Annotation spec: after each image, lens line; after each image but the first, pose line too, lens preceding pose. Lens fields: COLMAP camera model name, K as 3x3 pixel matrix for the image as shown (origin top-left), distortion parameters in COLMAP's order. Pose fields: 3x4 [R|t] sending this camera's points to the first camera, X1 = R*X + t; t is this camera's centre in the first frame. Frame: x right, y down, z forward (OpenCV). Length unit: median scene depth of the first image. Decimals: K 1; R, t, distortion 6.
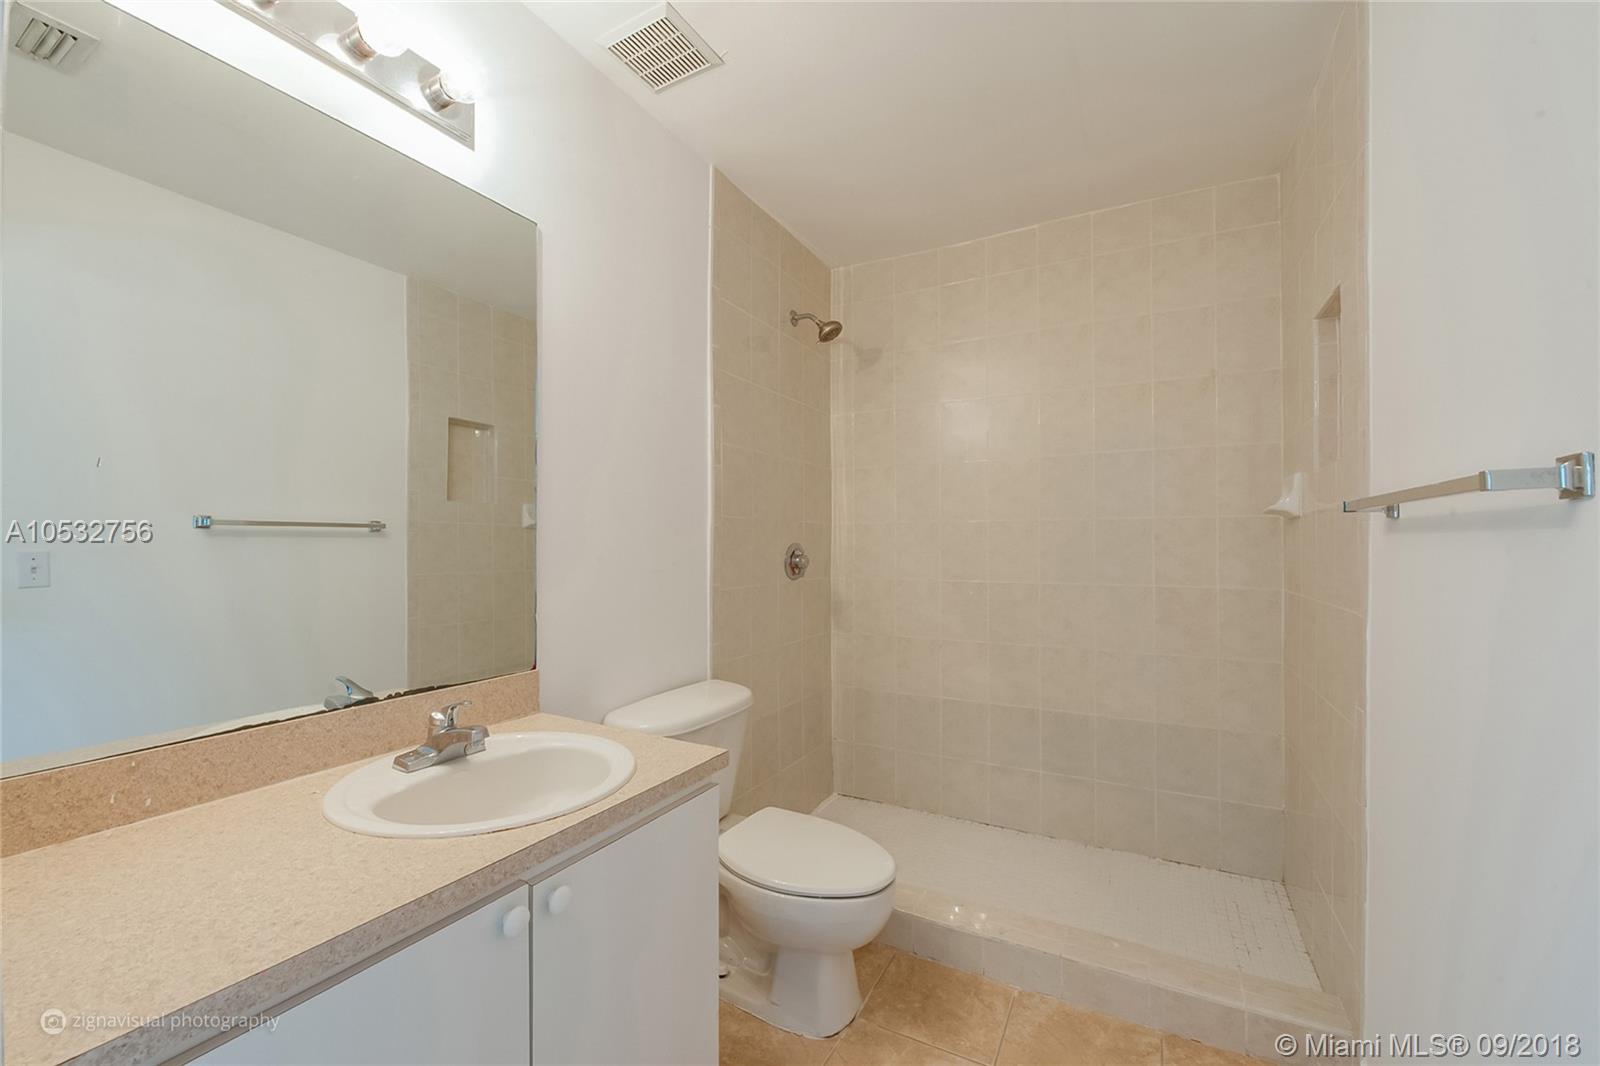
lens RADIAL K [[637.6, 0, 802.2], [0, 637.6, 533.9], [0, 0, 1]] dist [-0.000758, -0.000143]
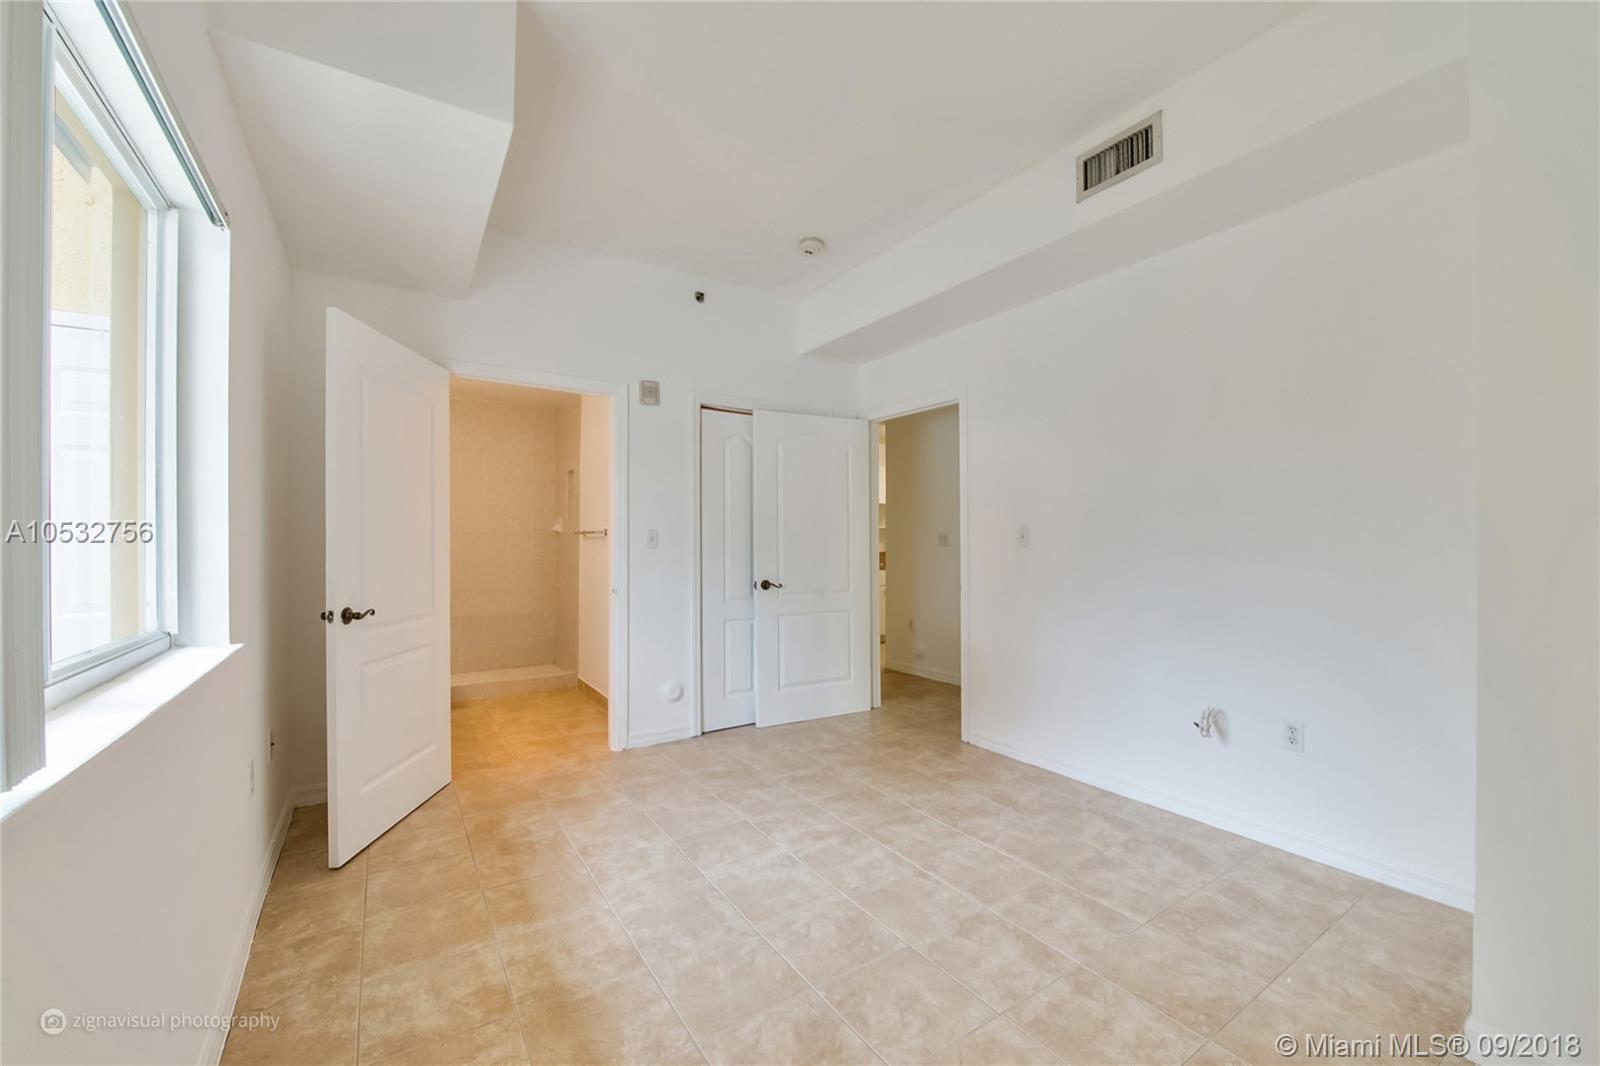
lens RADIAL K [[637.6, 0, 802.5], [0, 637.6, 538.5], [0, 0, 1]] dist [-0.000758, -0.000143]
pose [[0.478259, 0.005980, 0.878198, -1.483037], [-0.006877, 0.999972, -0.003064, -0.000707], [-0.878192, -0.004574, 0.478287, -1.622400]]
